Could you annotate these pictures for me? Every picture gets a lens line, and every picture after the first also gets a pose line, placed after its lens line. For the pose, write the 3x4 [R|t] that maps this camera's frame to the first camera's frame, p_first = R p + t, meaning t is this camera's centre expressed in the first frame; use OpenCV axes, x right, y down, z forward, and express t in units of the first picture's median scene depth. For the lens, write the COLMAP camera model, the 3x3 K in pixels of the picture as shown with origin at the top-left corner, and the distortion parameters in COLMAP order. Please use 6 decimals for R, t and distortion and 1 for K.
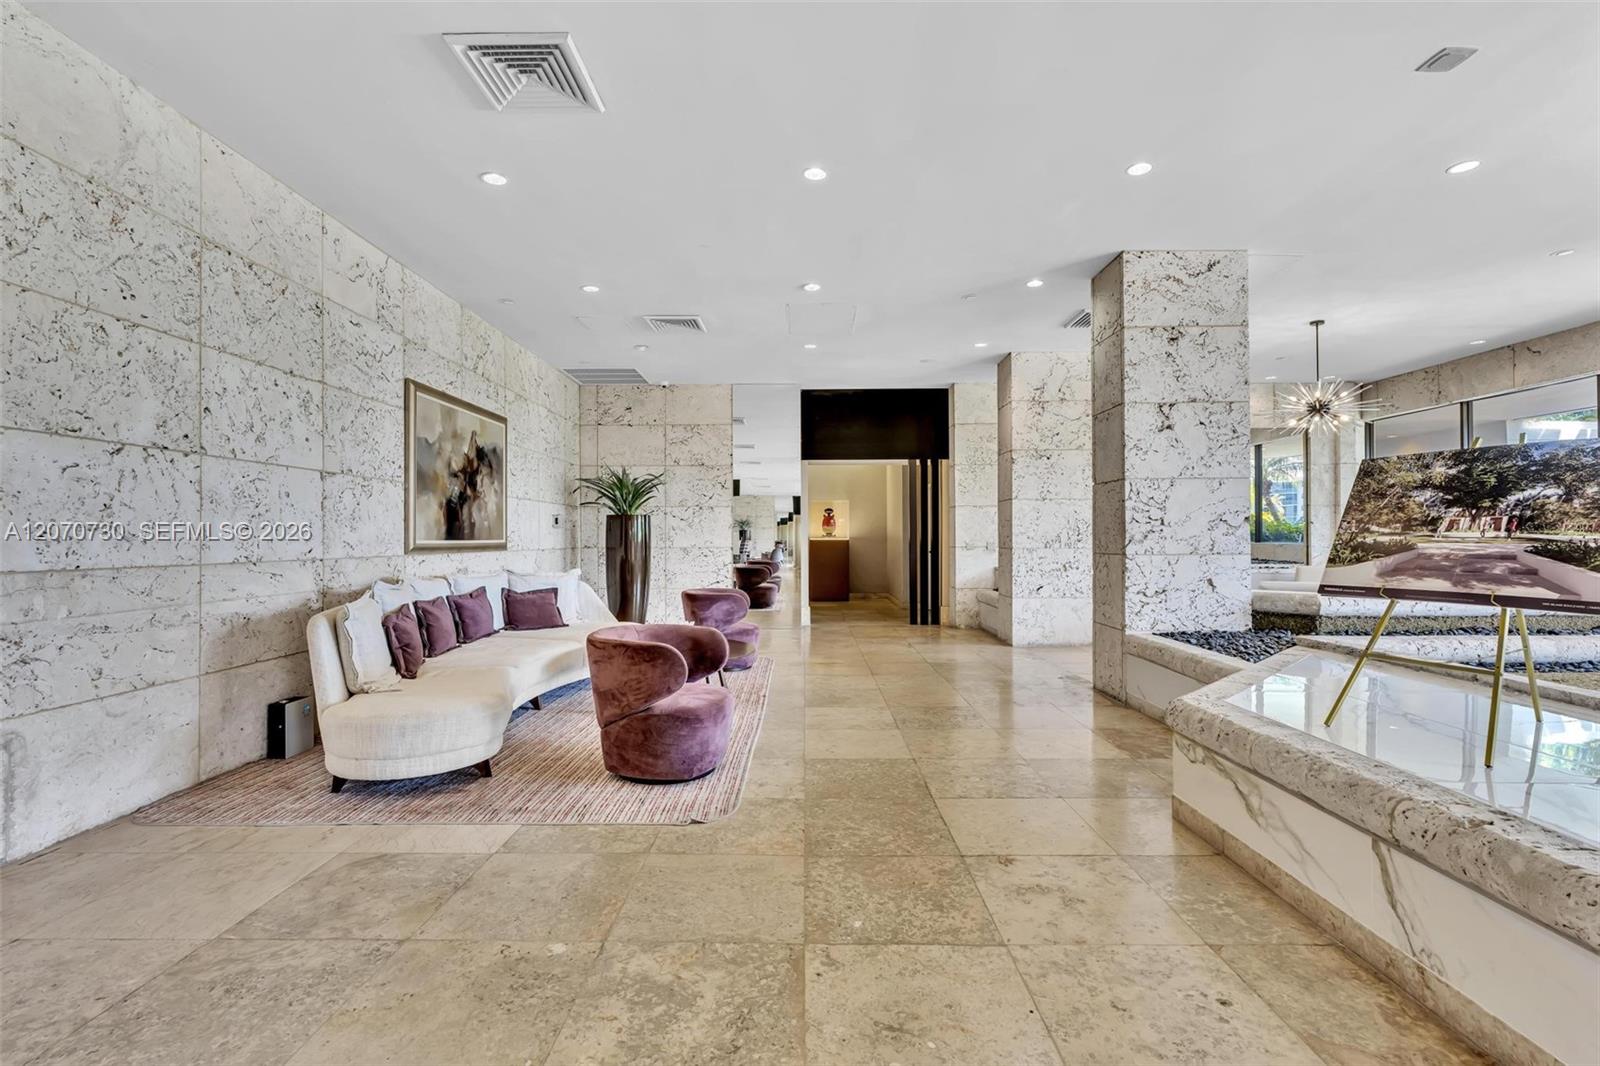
lens RADIAL K [[725.1, 0, 792.1], [0, 725.1, 527.9], [0, 0, 1]] dist [-0.001461, 0.000045]
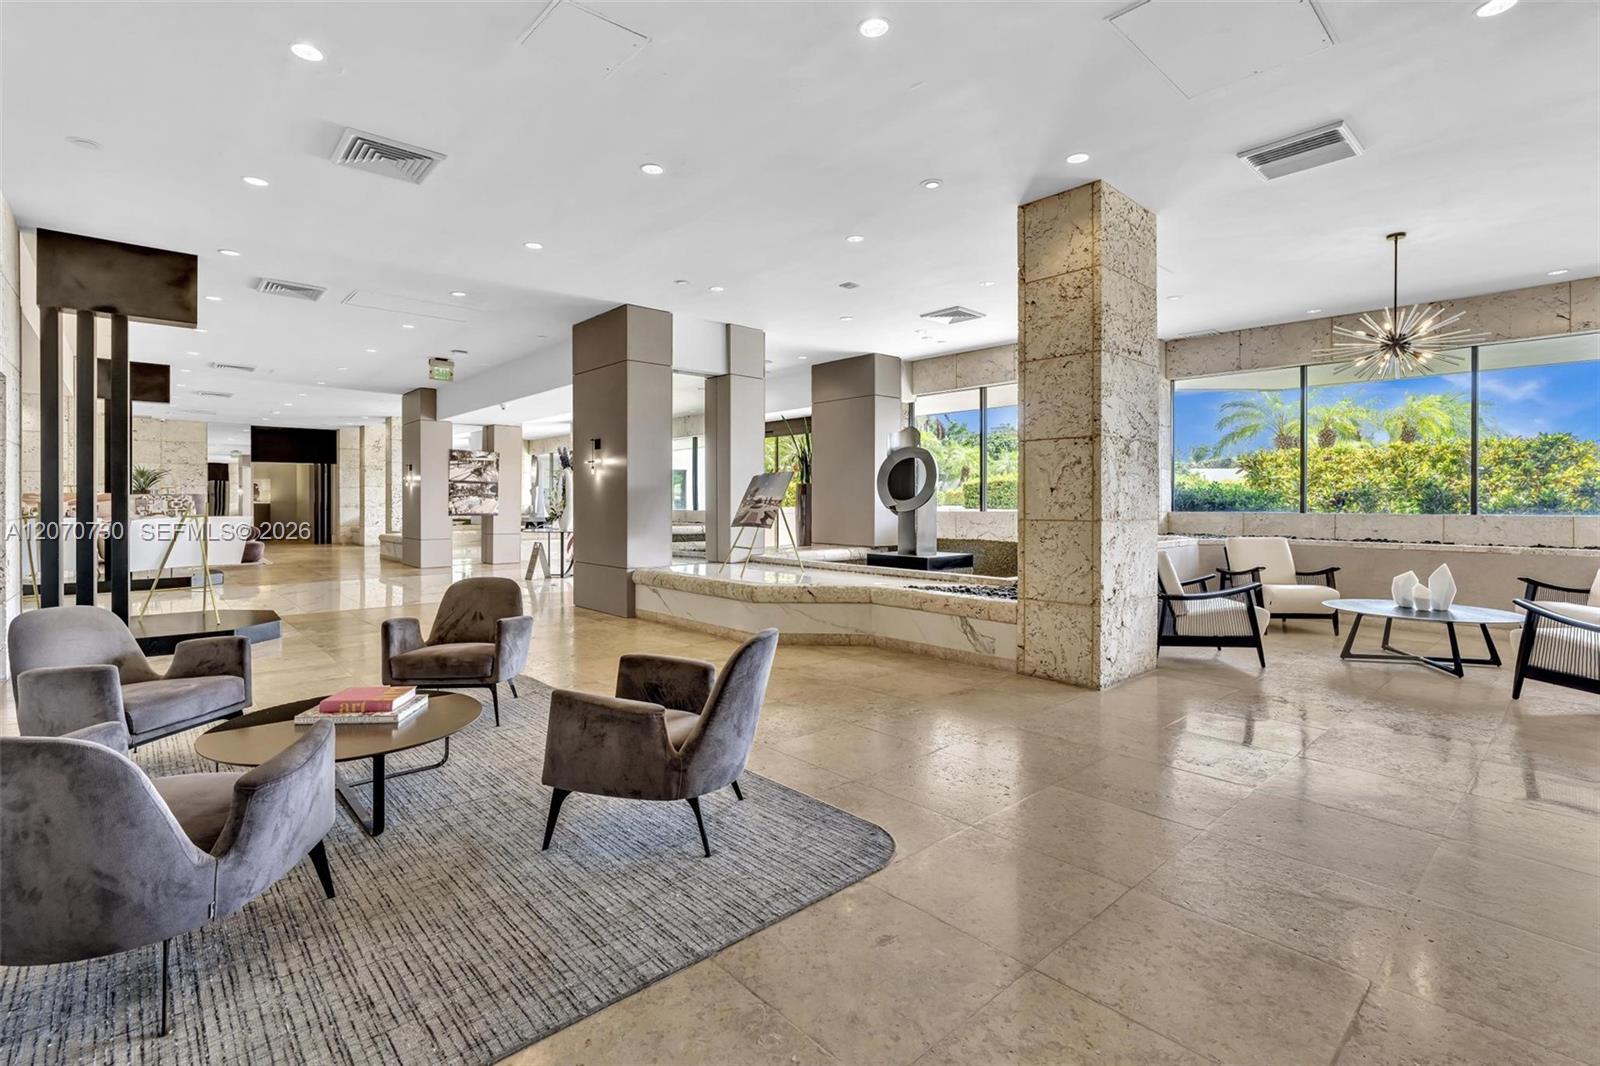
lens RADIAL K [[751.3, 0, 797.9], [0, 751.3, 499.6], [0, 0, 1]] dist [-0.001724, -0.000144]
pose [[0.737657, 0.002912, 0.675169, -0.269492], [-0.009903, 0.999930, 0.006507, -0.020469], [-0.675103, -0.011486, 0.737634, -1.525893]]
